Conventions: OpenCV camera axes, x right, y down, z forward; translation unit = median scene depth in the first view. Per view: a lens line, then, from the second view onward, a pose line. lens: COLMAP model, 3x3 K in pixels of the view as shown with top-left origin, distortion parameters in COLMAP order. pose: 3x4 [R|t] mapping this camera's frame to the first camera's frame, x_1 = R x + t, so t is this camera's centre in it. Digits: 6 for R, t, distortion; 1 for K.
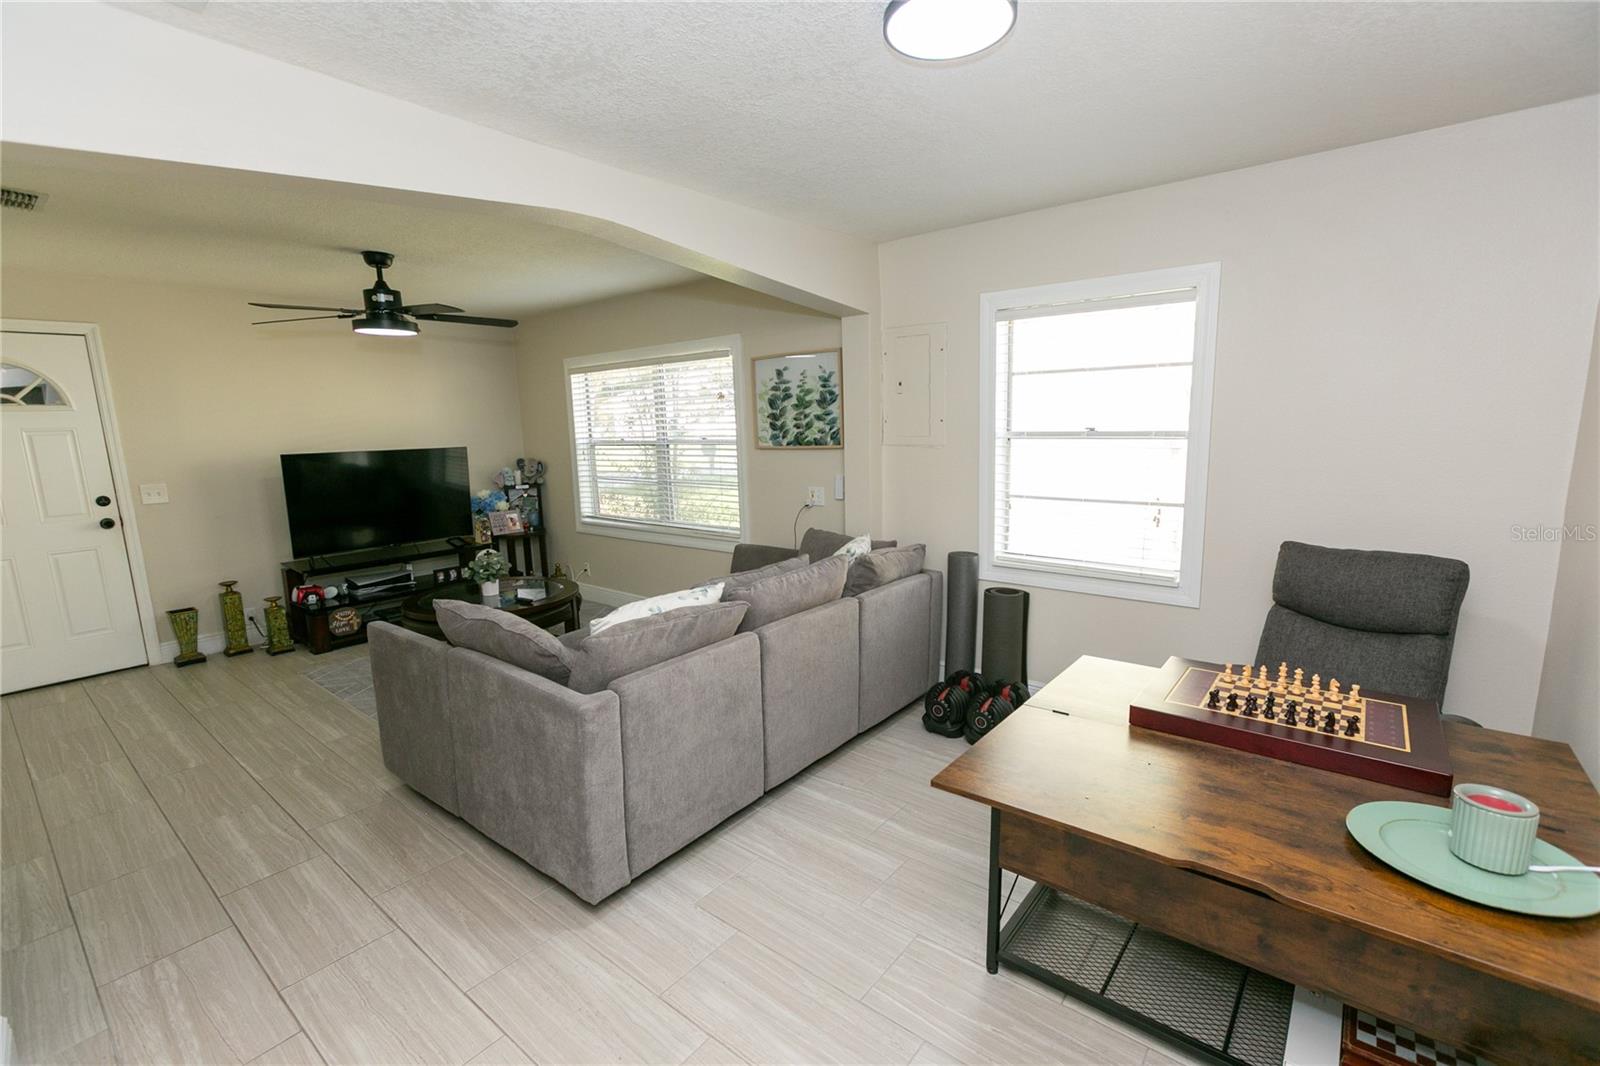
lens RADIAL K [[715.2, 0, 792.5], [0, 715.2, 533.8], [0, 0, 1]] dist [0.003091, -0.000783]
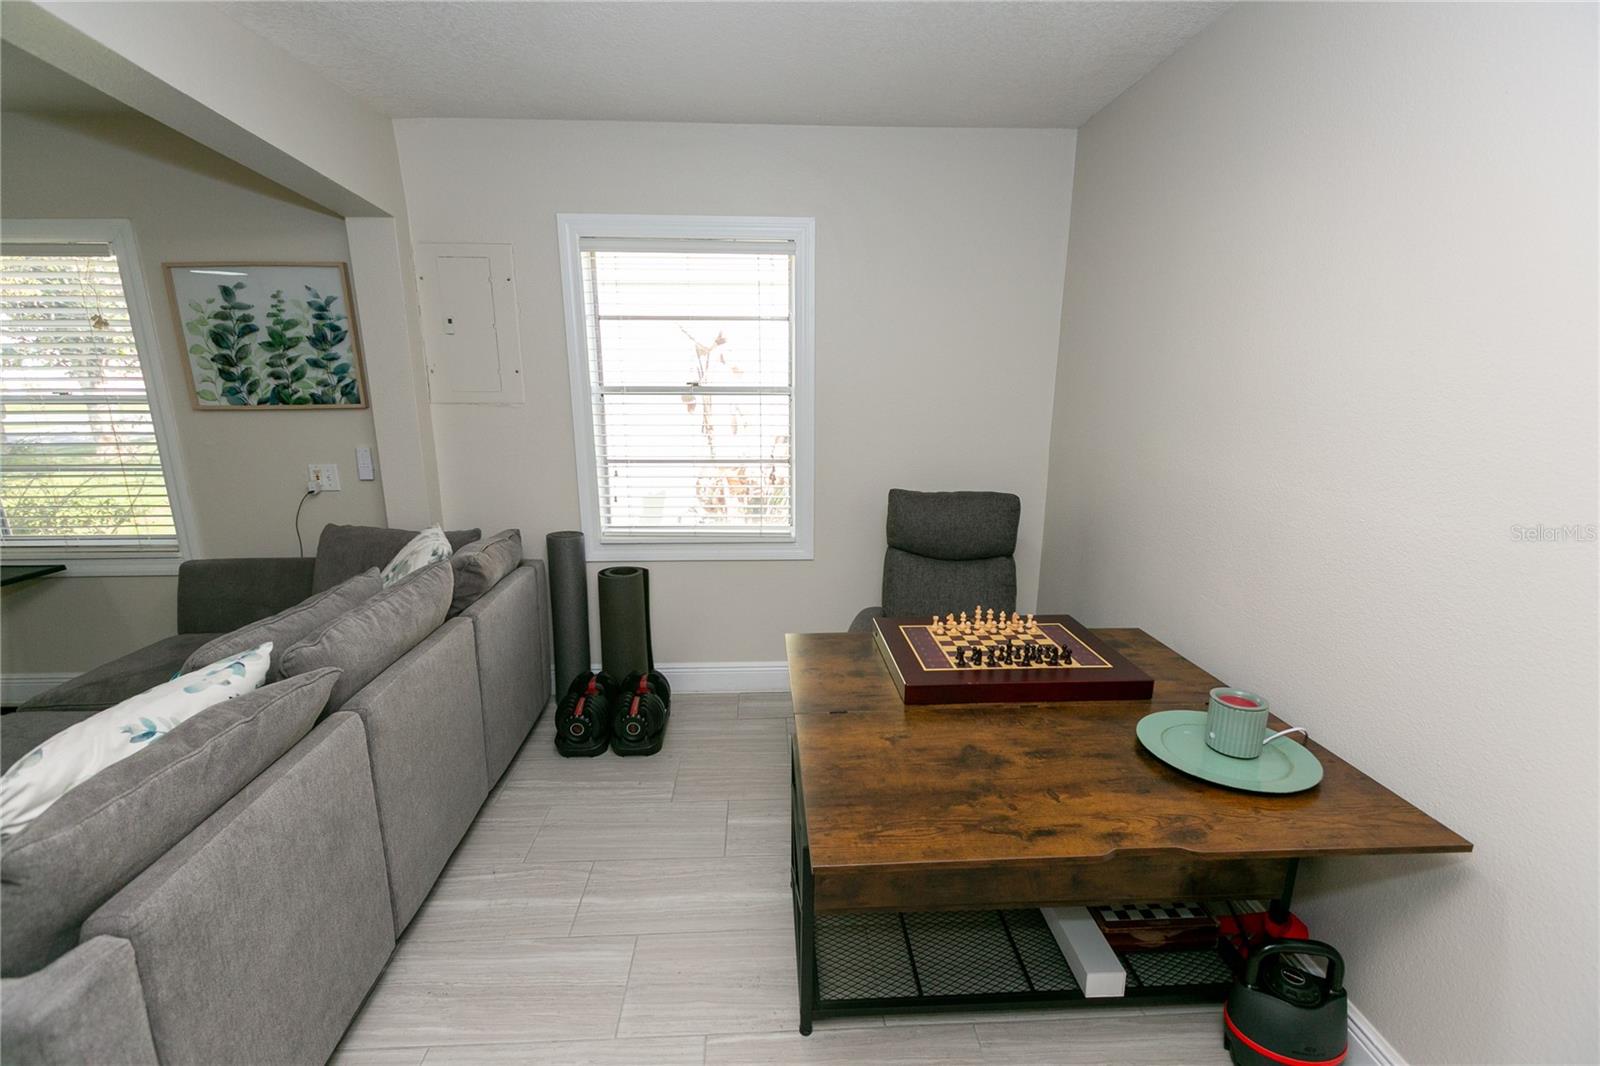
lens RADIAL K [[715.2, 0, 795.3], [0, 715.2, 538.2], [0, 0, 1]] dist [0.003091, -0.000783]
pose [[0.743778, -0.131130, 0.655438, -0.103712], [0.088103, 0.991246, 0.098336, -0.025038], [-0.662595, -0.015395, 0.748820, 0.192416]]
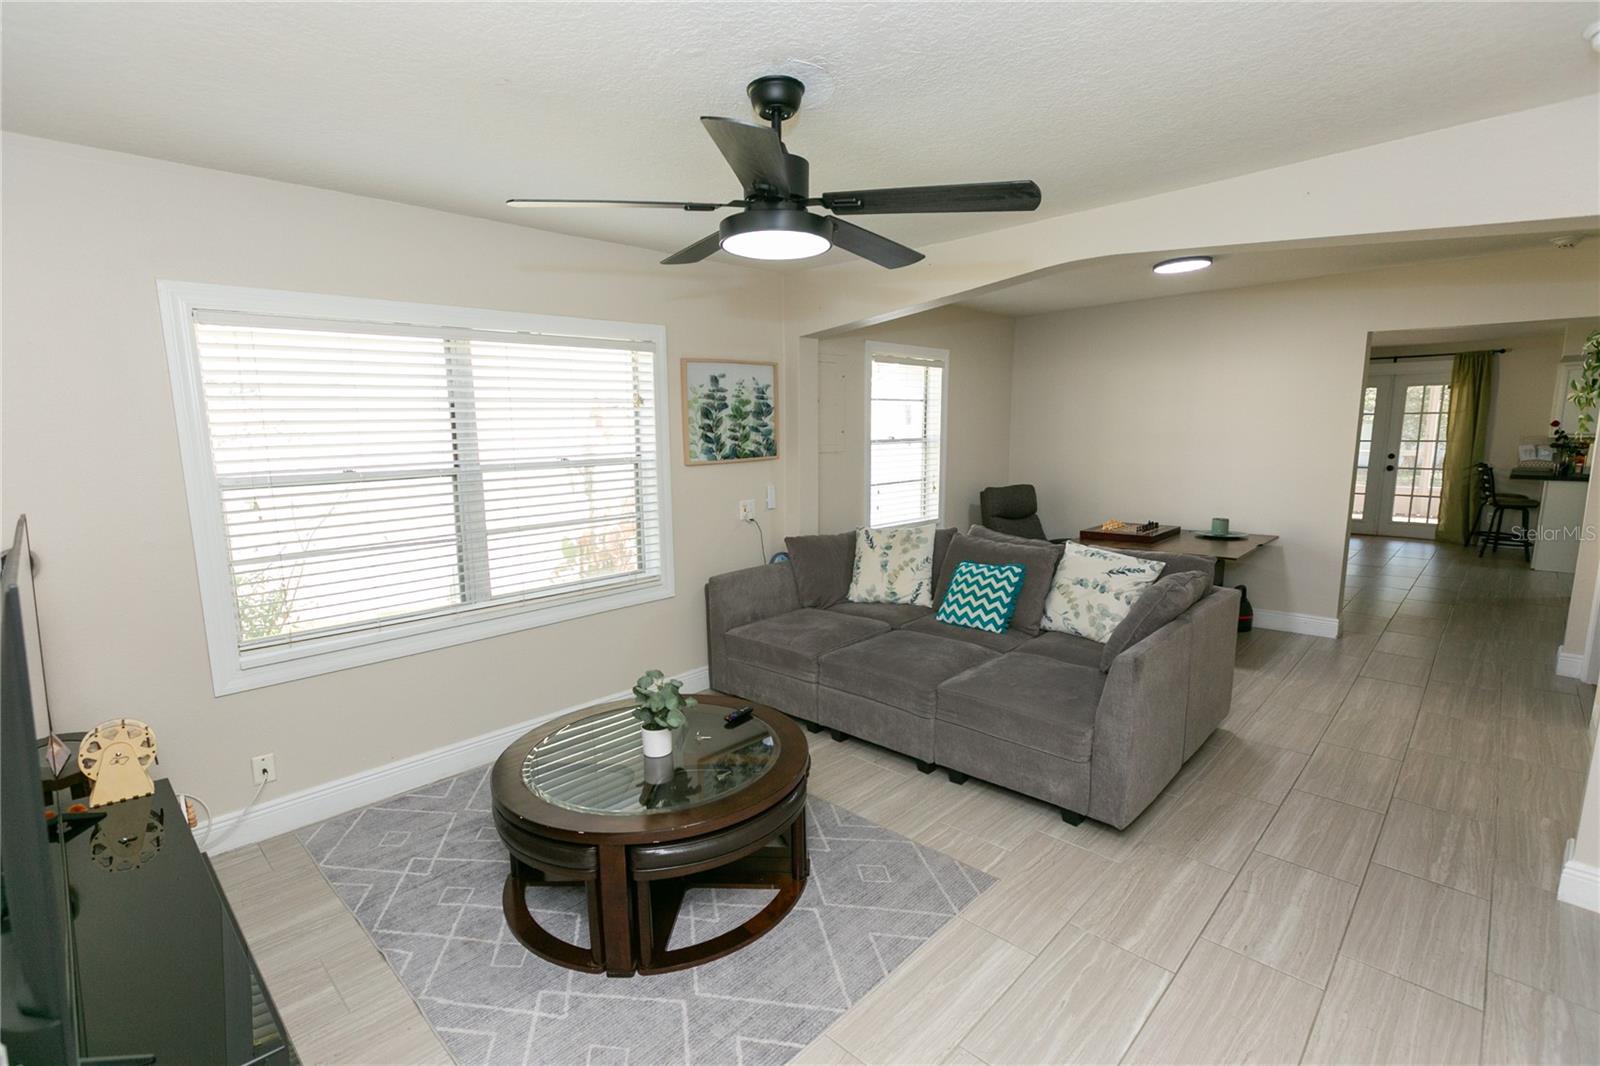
lens RADIAL K [[752.8, 0, 786.5], [0, 752.8, 540.2], [0, 0, 1]] dist [0.001325, -0.000059]
pose [[0.081594, -0.131043, 0.988013, -1.122277], [0.171218, 0.978424, 0.115632, -0.138360], [-0.981849, 0.159730, 0.102271, 0.968643]]
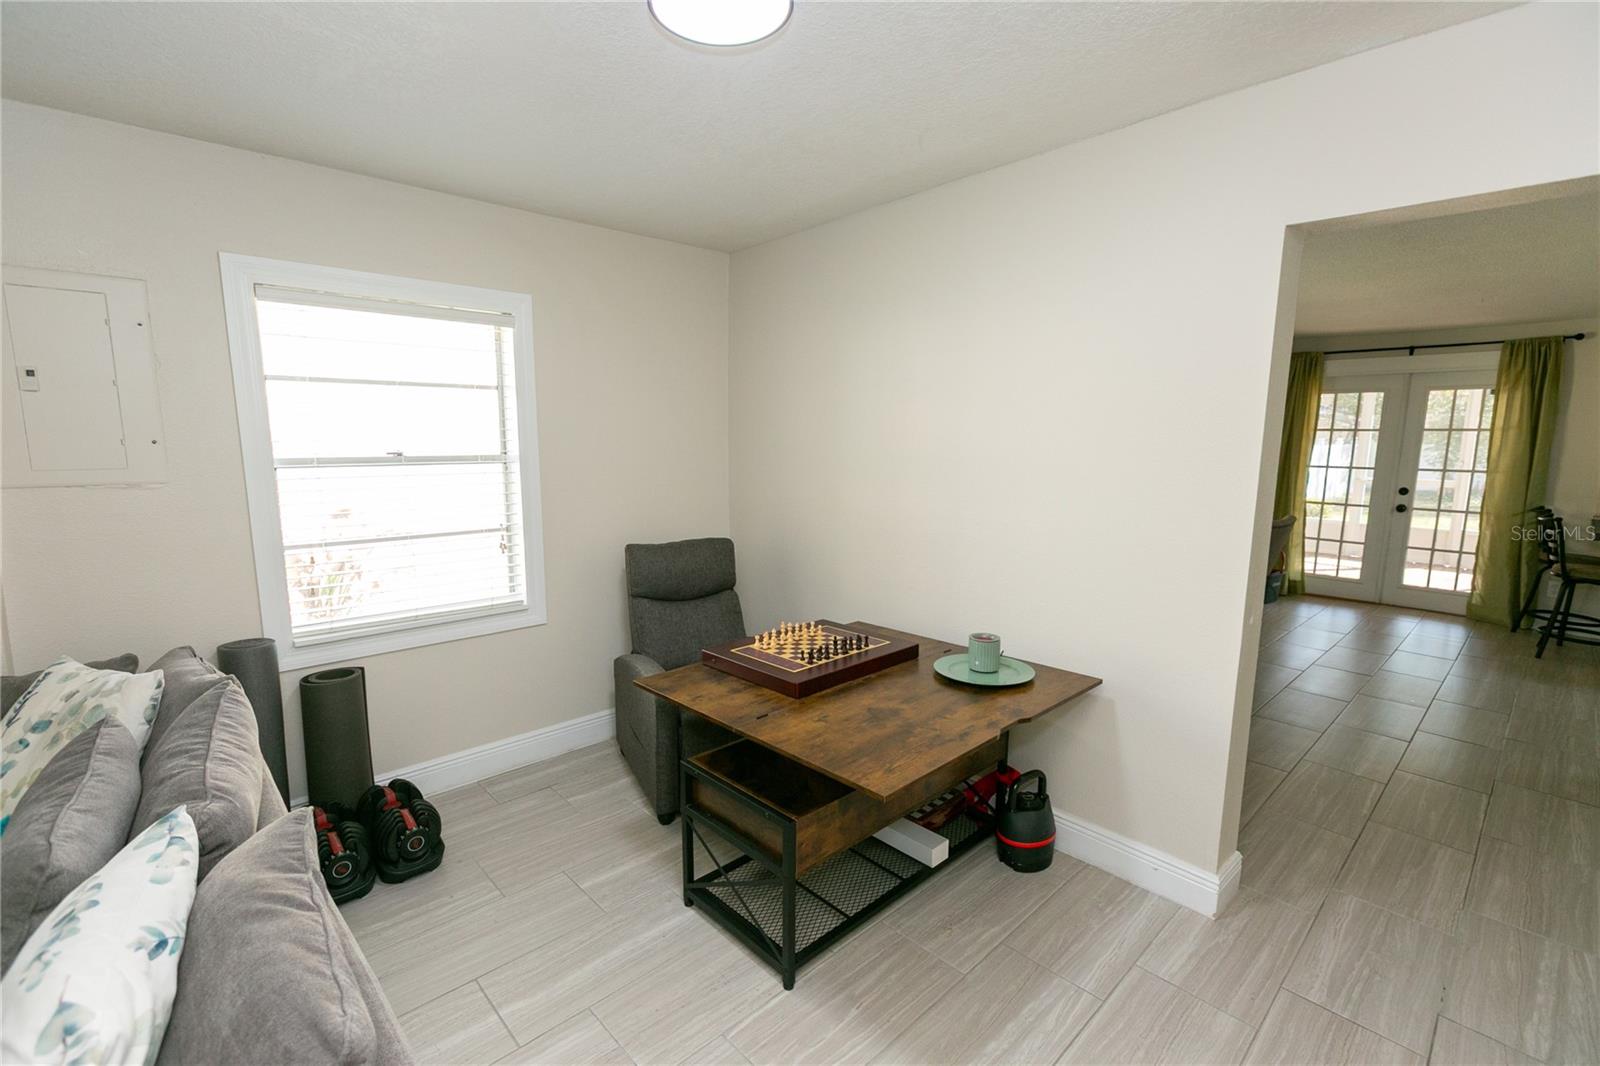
lens RADIAL K [[715.2, 0, 796.4], [0, 715.2, 537.6], [0, 0, 1]] dist [0.003091, -0.000783]
pose [[0.133971, -0.123002, 0.983322, -0.317677], [0.150755, 0.983248, 0.102453, -0.057214], [-0.979451, 0.134515, 0.150270, 0.376765]]
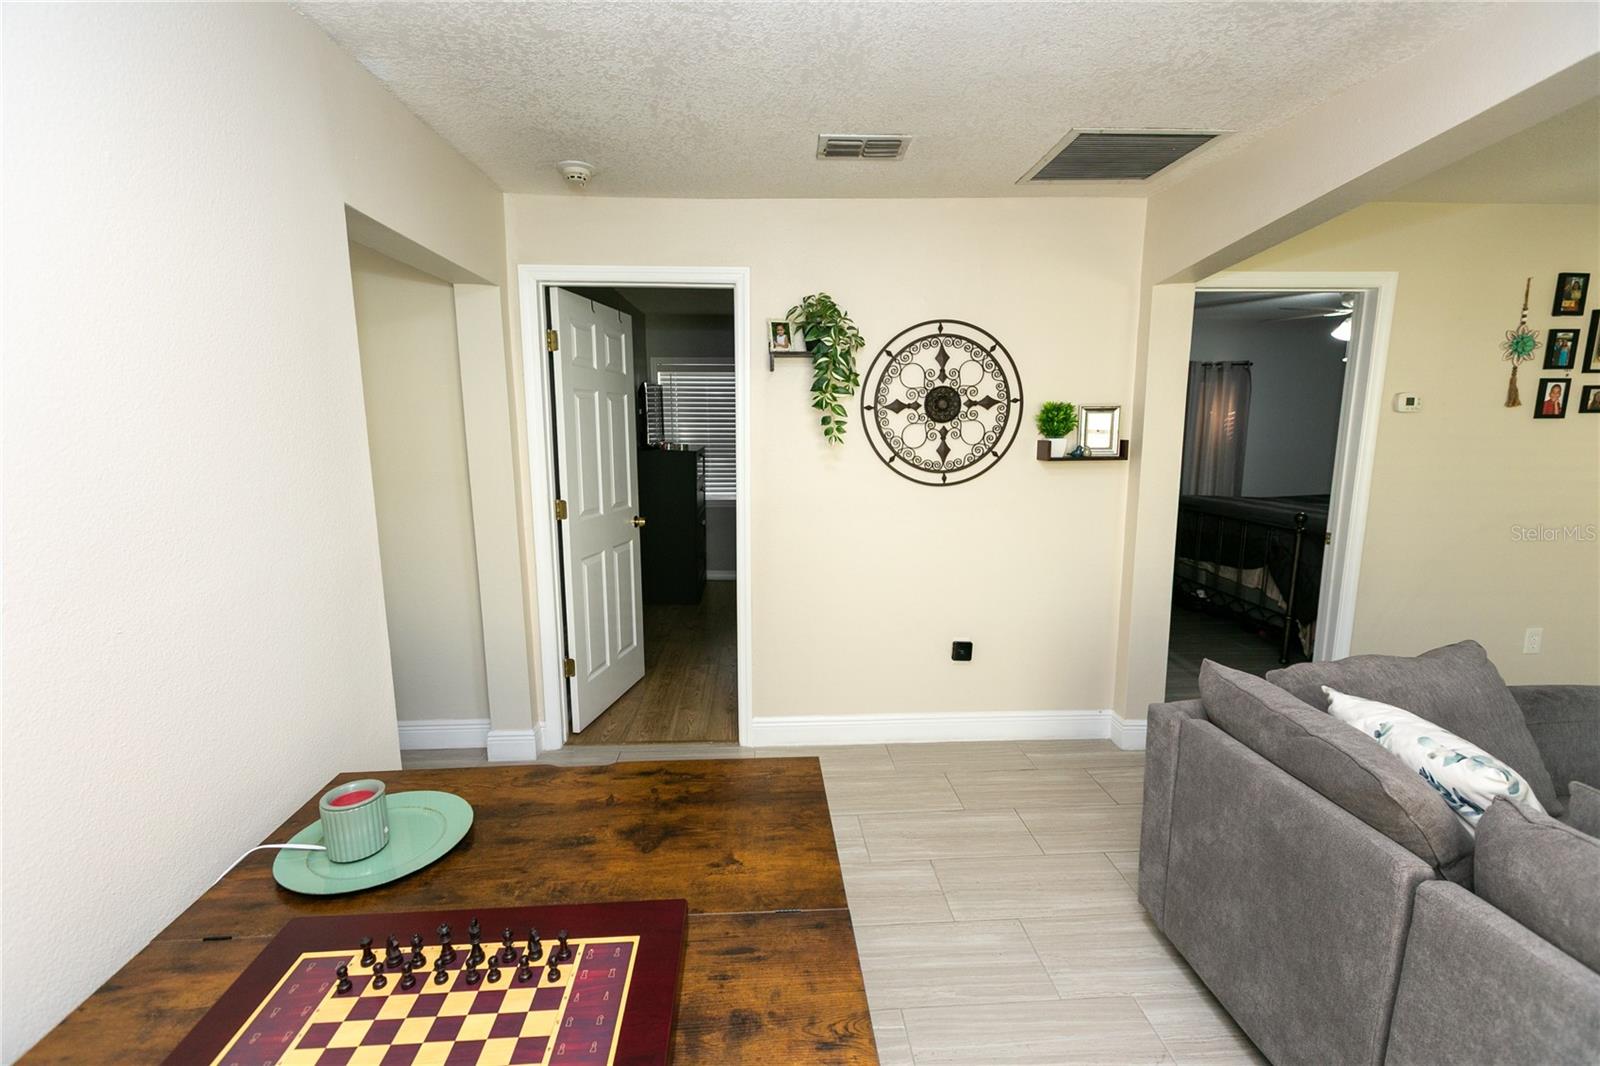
lens RADIAL K [[715.2, 0, 798.0], [0, 715.2, 536.0], [0, 0, 1]] dist [0.003091, -0.000783]
pose [[-0.733831, 0.132565, -0.666273, 0.371354], [-0.087406, 0.954199, 0.286121, -0.120457], [0.673686, 0.268200, -0.688633, 0.674486]]
